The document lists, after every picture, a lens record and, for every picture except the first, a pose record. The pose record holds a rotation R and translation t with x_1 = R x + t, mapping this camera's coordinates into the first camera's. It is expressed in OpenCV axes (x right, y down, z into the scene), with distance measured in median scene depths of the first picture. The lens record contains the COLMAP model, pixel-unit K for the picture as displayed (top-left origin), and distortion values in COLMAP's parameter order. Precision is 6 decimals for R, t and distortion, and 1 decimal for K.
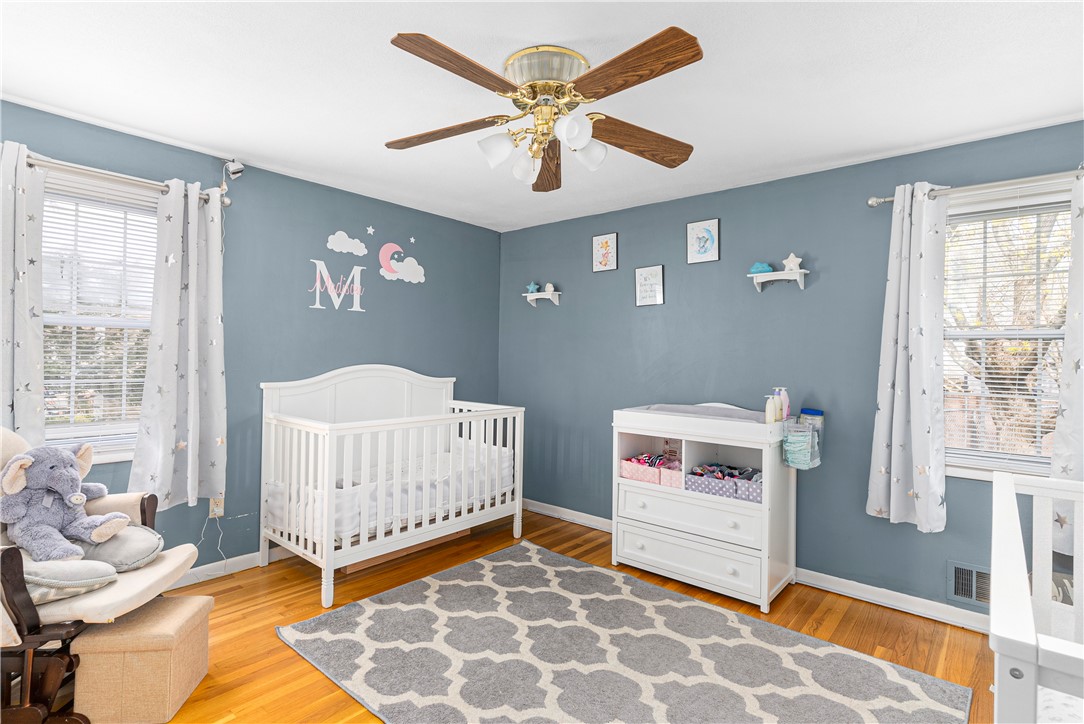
lens RADIAL K [[541.7, 0, 542.4], [0, 541.7, 356.7], [0, 0, 1]] dist [-0.000279, 0.000137]
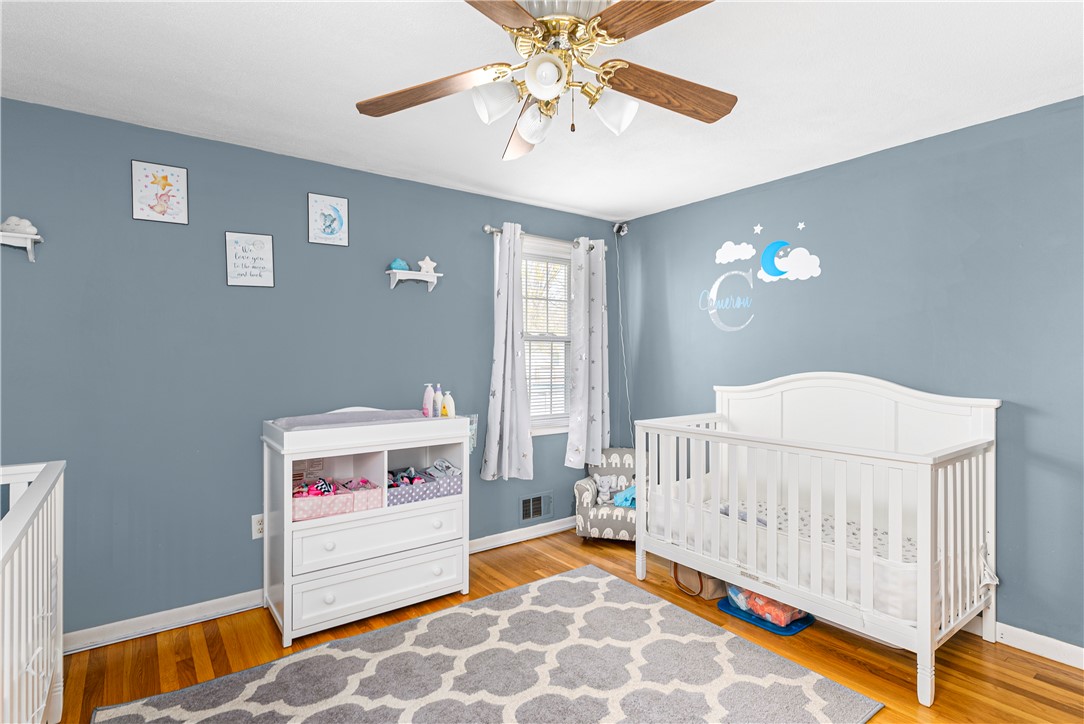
lens RADIAL K [[541.7, 0, 542.6], [0, 541.7, 358.9], [0, 0, 1]] dist [-0.000279, 0.000137]
pose [[0.217794, -0.020834, 0.975772, -0.559920], [0.008164, 0.999776, 0.019525, -0.010284], [-0.975961, 0.003713, 0.217915, 0.586360]]
